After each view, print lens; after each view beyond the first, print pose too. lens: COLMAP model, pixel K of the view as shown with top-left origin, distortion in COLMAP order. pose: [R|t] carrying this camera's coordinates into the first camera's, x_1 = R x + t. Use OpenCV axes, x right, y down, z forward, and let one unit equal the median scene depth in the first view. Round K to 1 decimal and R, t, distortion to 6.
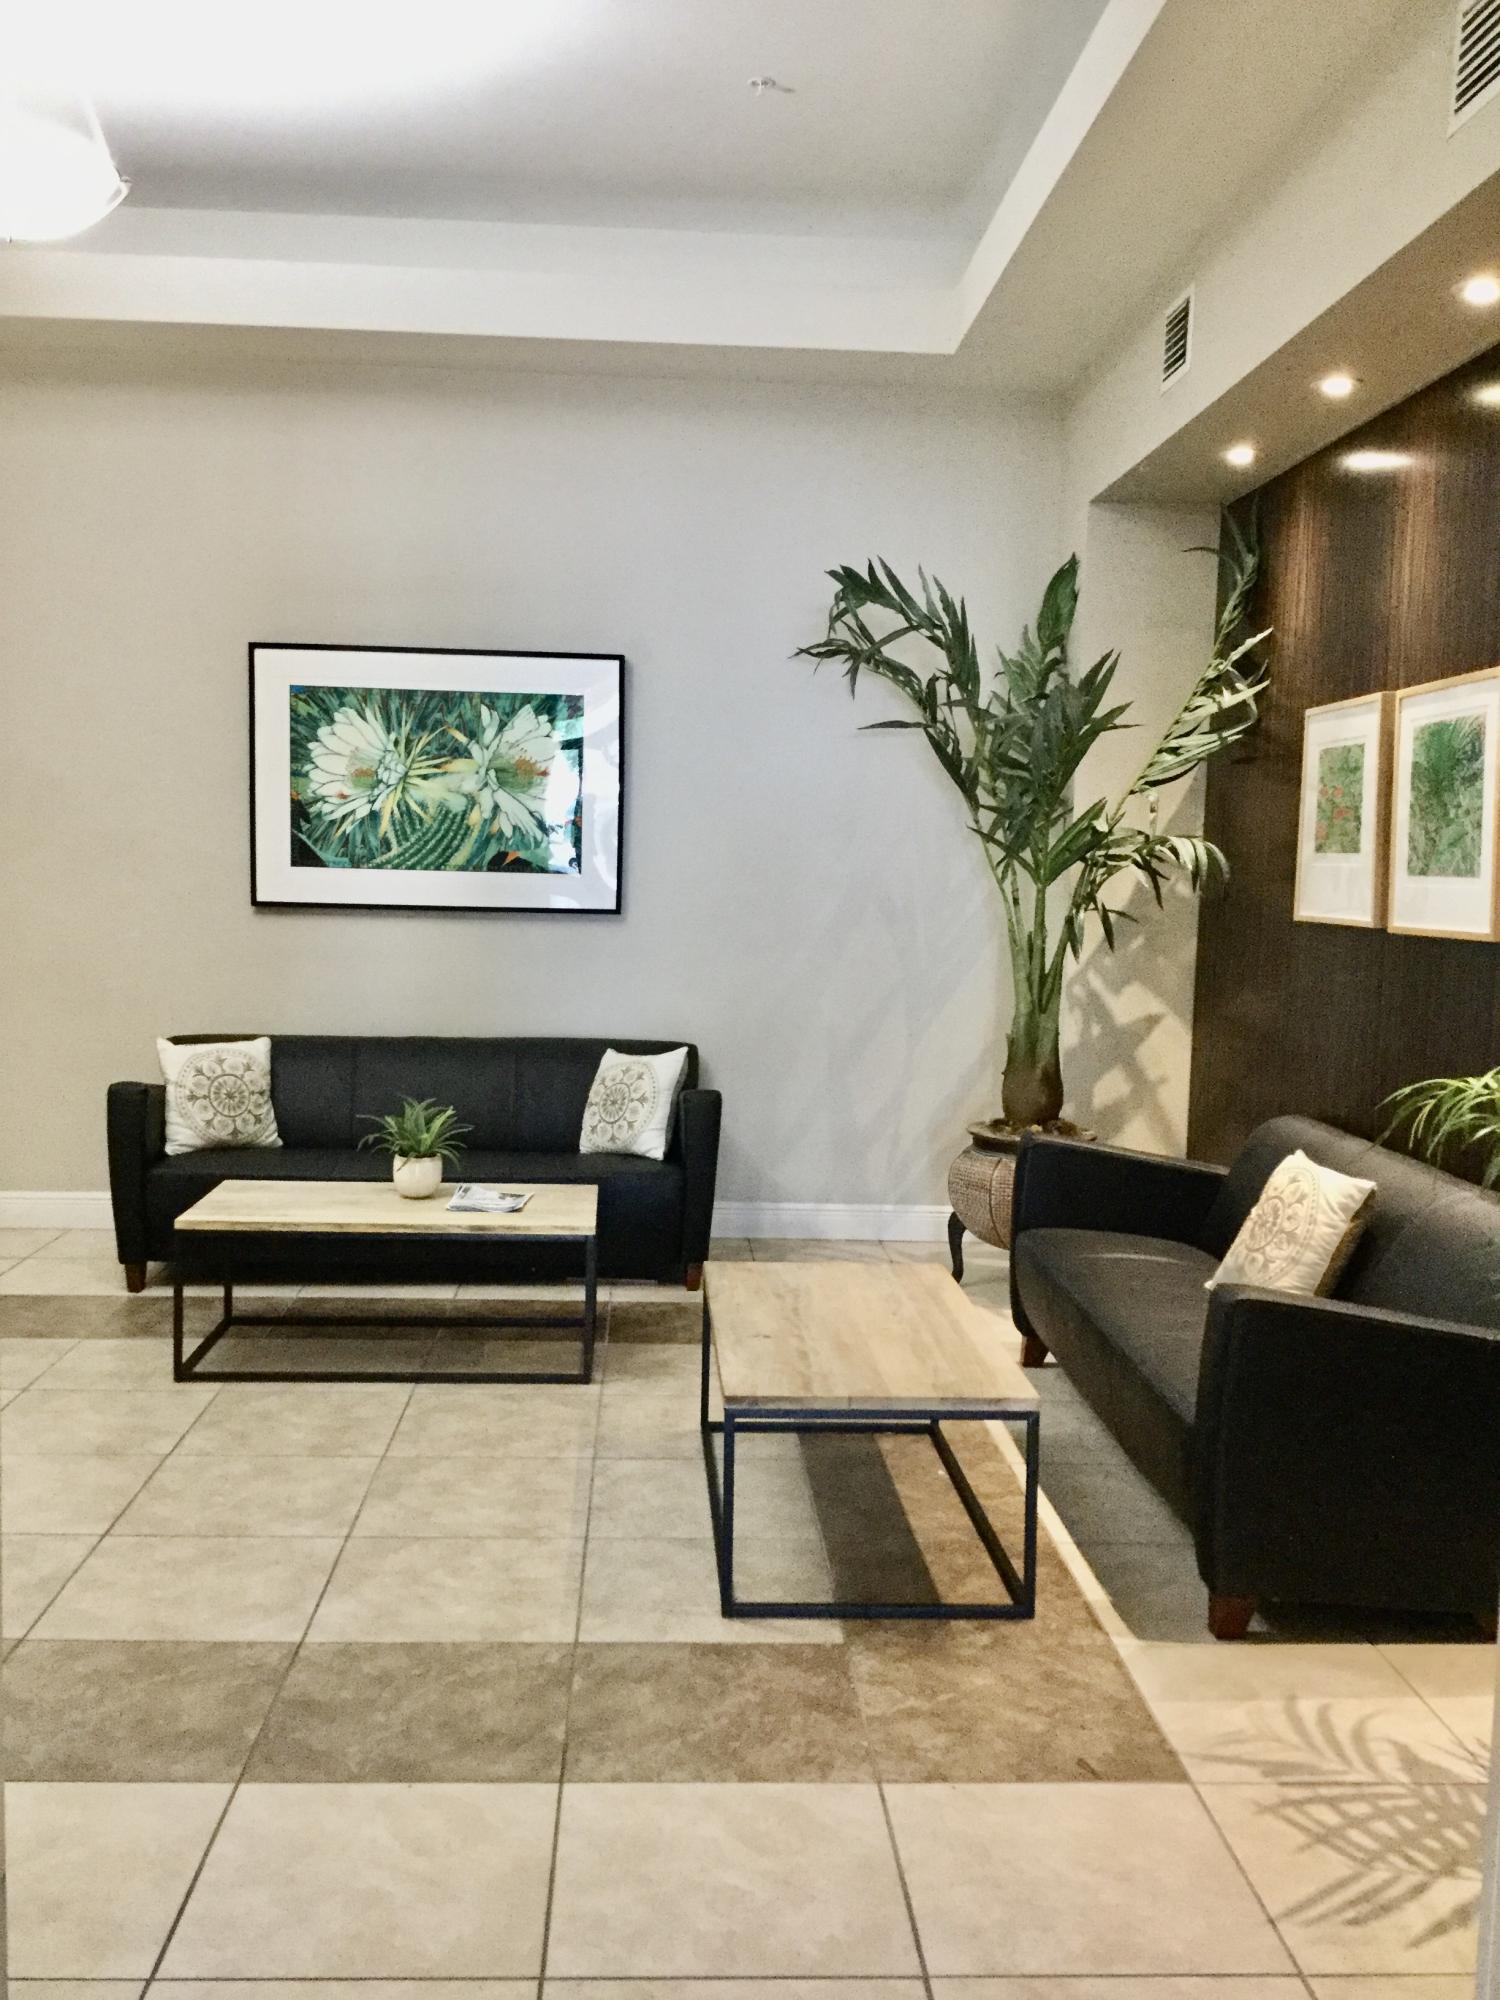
lens RADIAL K [[1809.7, 0, 739.3], [0, 1809.7, 1008.2], [0, 0, 1]] dist [0.141043, -0.311730]
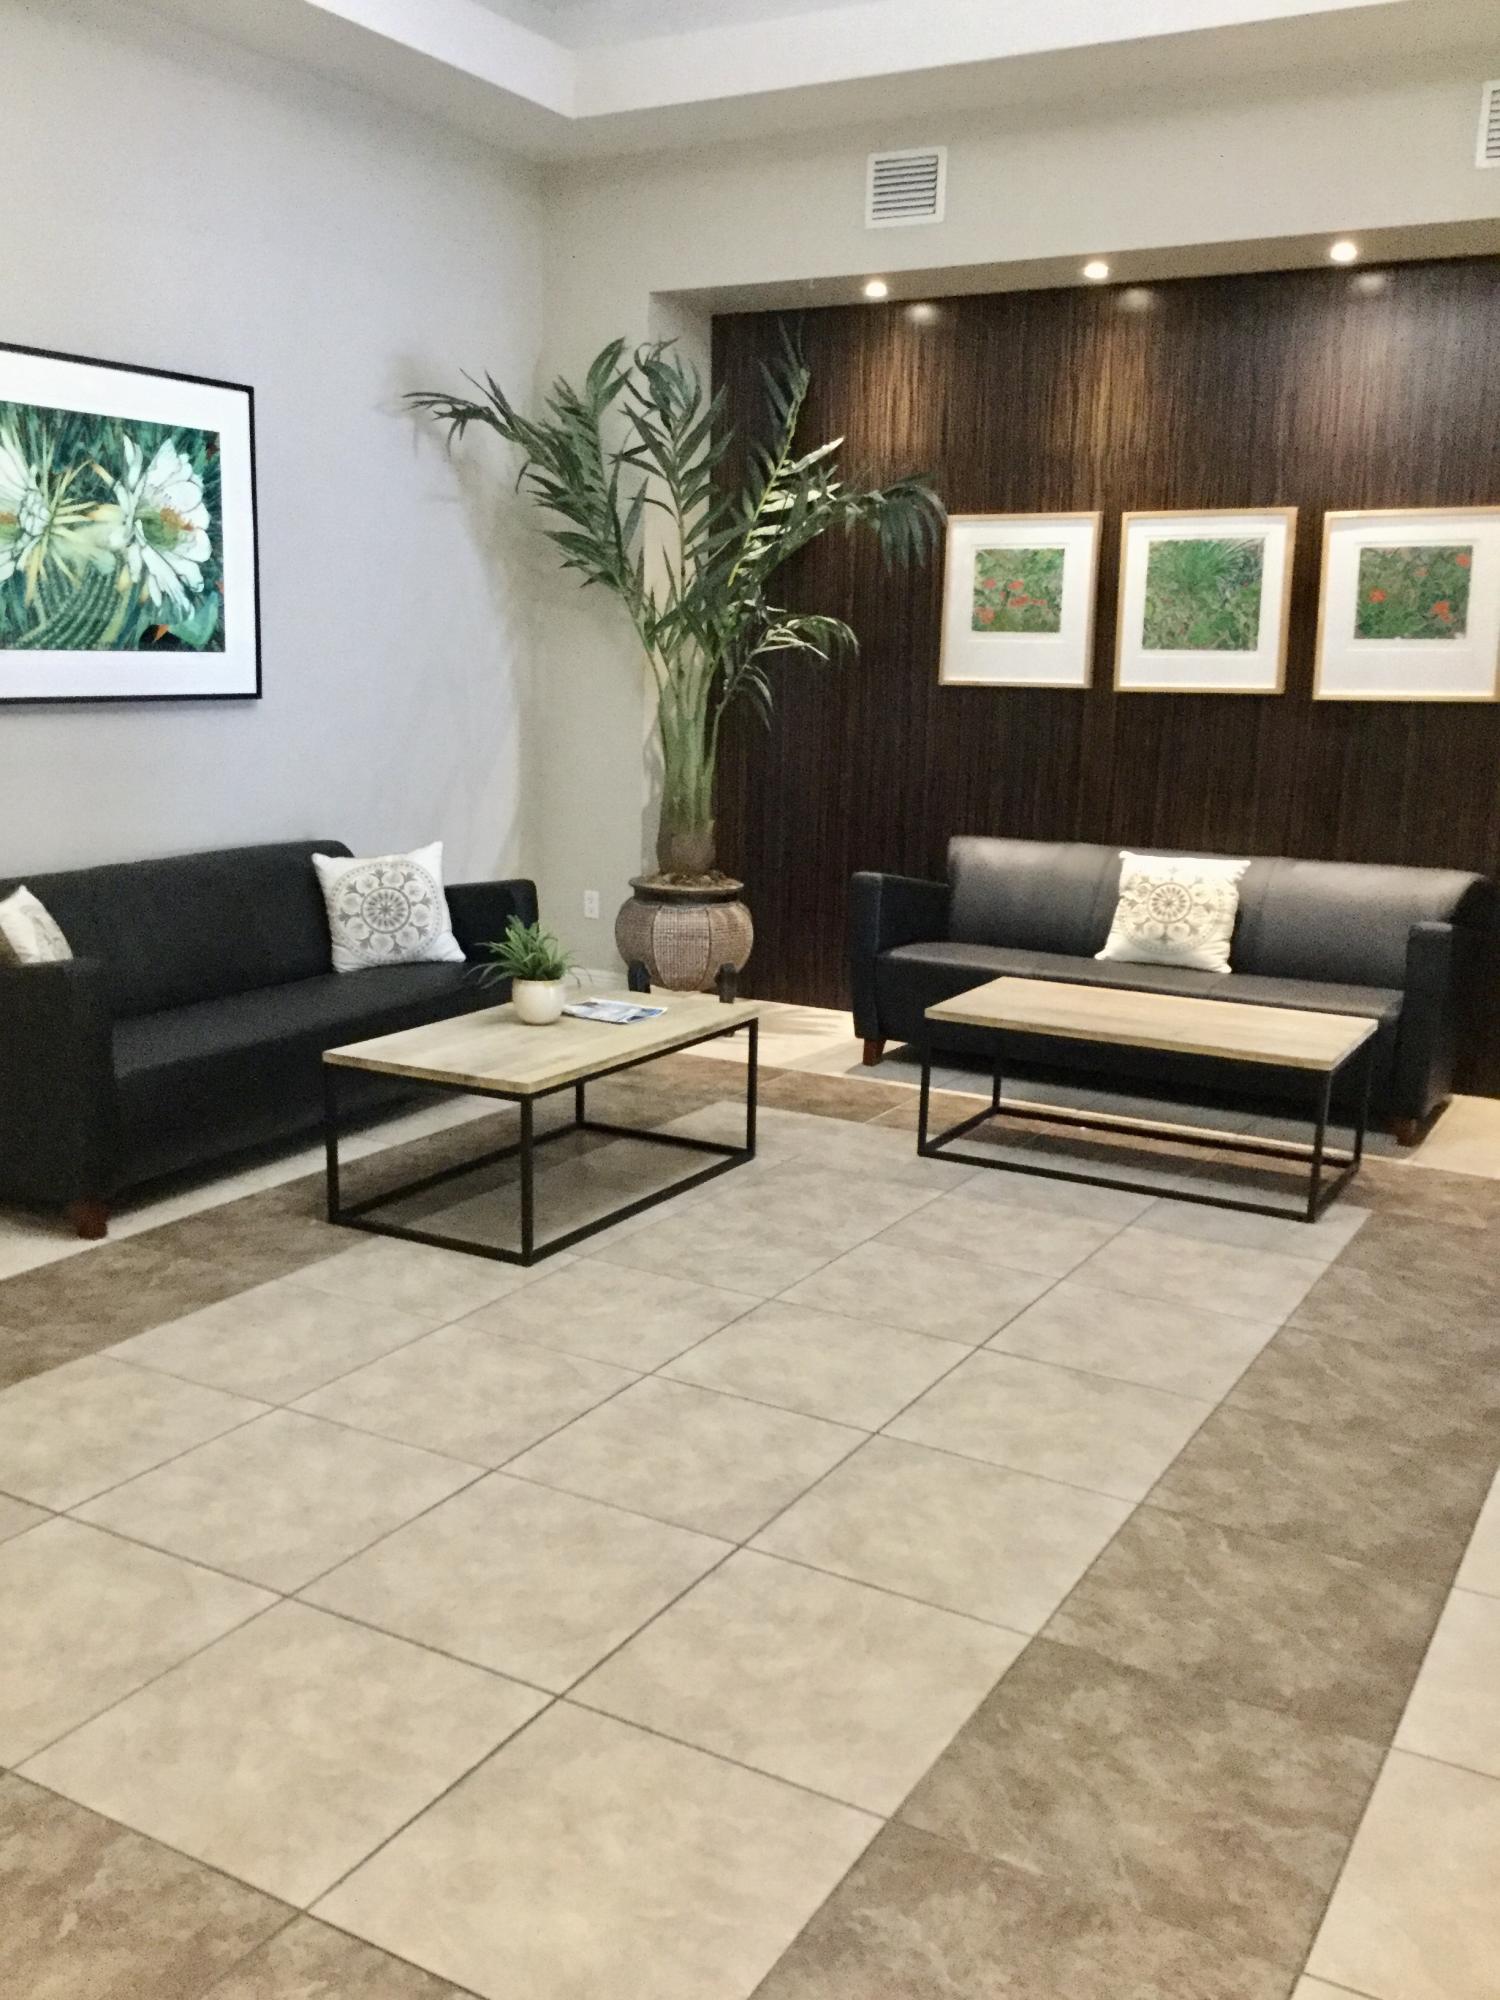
lens RADIAL K [[1809.7, 0, 739.3], [0, 1809.7, 1008.2], [0, 0, 1]] dist [0.141043, -0.311730]
pose [[0.533496, -0.180829, 0.826246, -0.699434], [0.063840, 0.982701, 0.173849, -0.044429], [-0.843390, -0.040000, 0.535811, 0.340540]]
